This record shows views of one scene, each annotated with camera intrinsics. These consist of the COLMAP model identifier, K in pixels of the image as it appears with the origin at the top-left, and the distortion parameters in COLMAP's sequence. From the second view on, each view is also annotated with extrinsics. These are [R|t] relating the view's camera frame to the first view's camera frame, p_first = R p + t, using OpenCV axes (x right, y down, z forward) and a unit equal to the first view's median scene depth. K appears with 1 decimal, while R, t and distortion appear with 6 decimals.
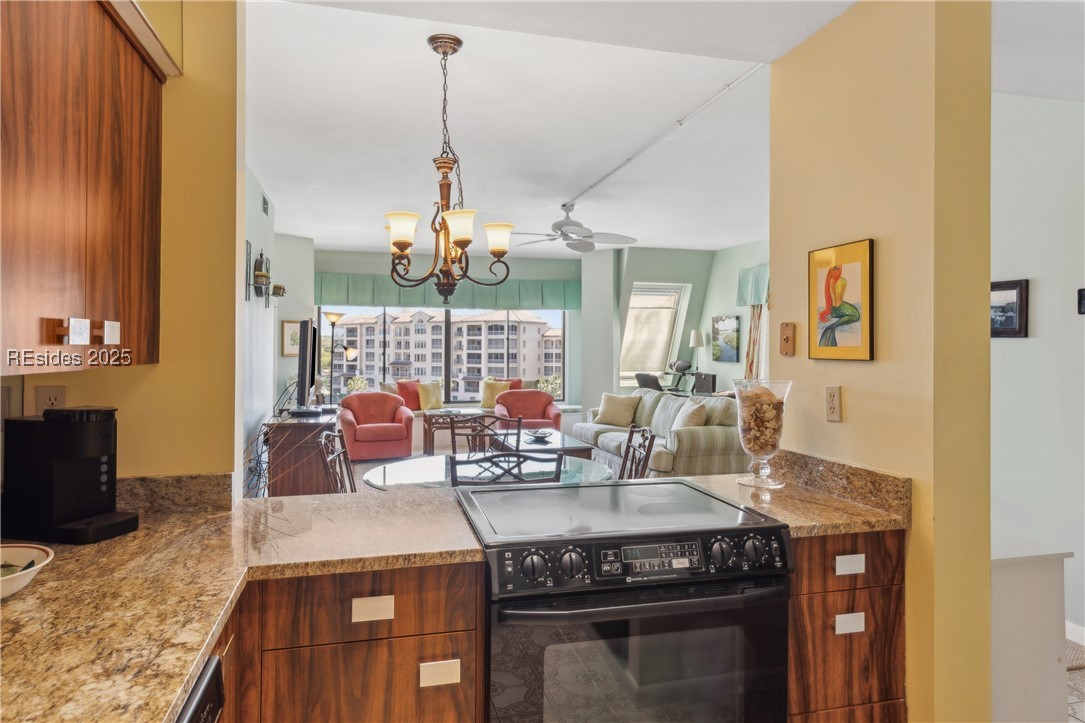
lens RADIAL K [[663.0, 0, 542.6], [0, 663.0, 343.5], [0, 0, 1]] dist [0.003942, -0.001182]
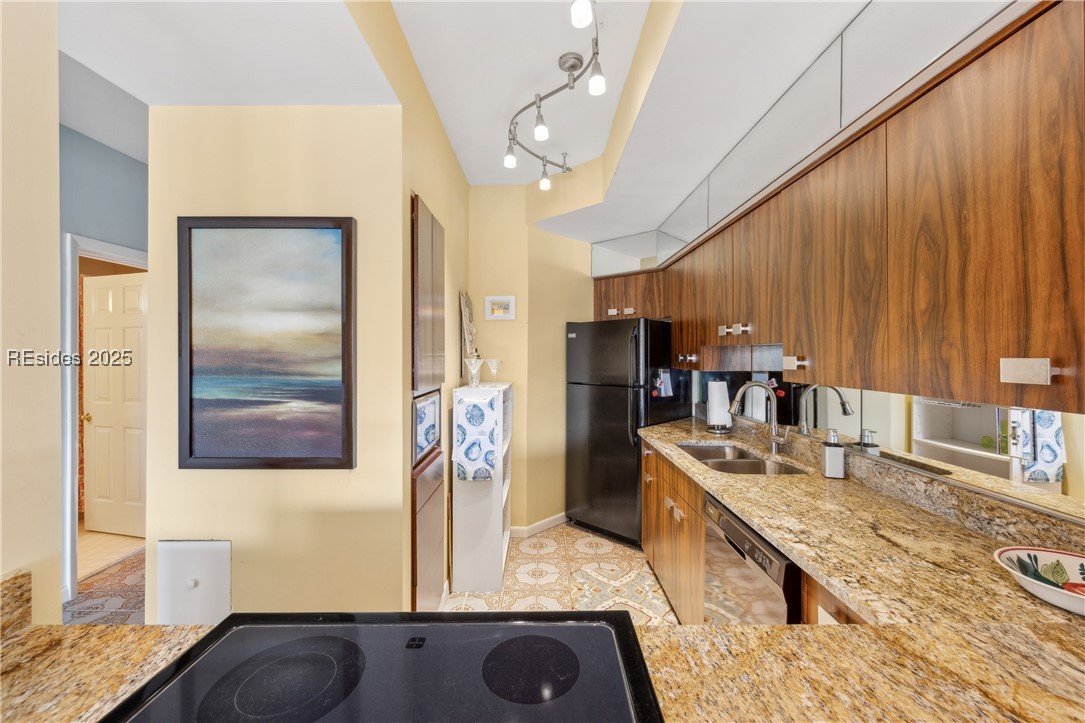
lens RADIAL K [[438.2, 0, 547.2], [0, 438.2, 354.5], [0, 0, 1]] dist [0.000309, -0.000207]
pose [[-0.970343, -0.002648, 0.241718, -0.060768], [-0.004404, 0.999968, -0.006724, -0.015315], [-0.241692, -0.007589, -0.970323, 0.796526]]
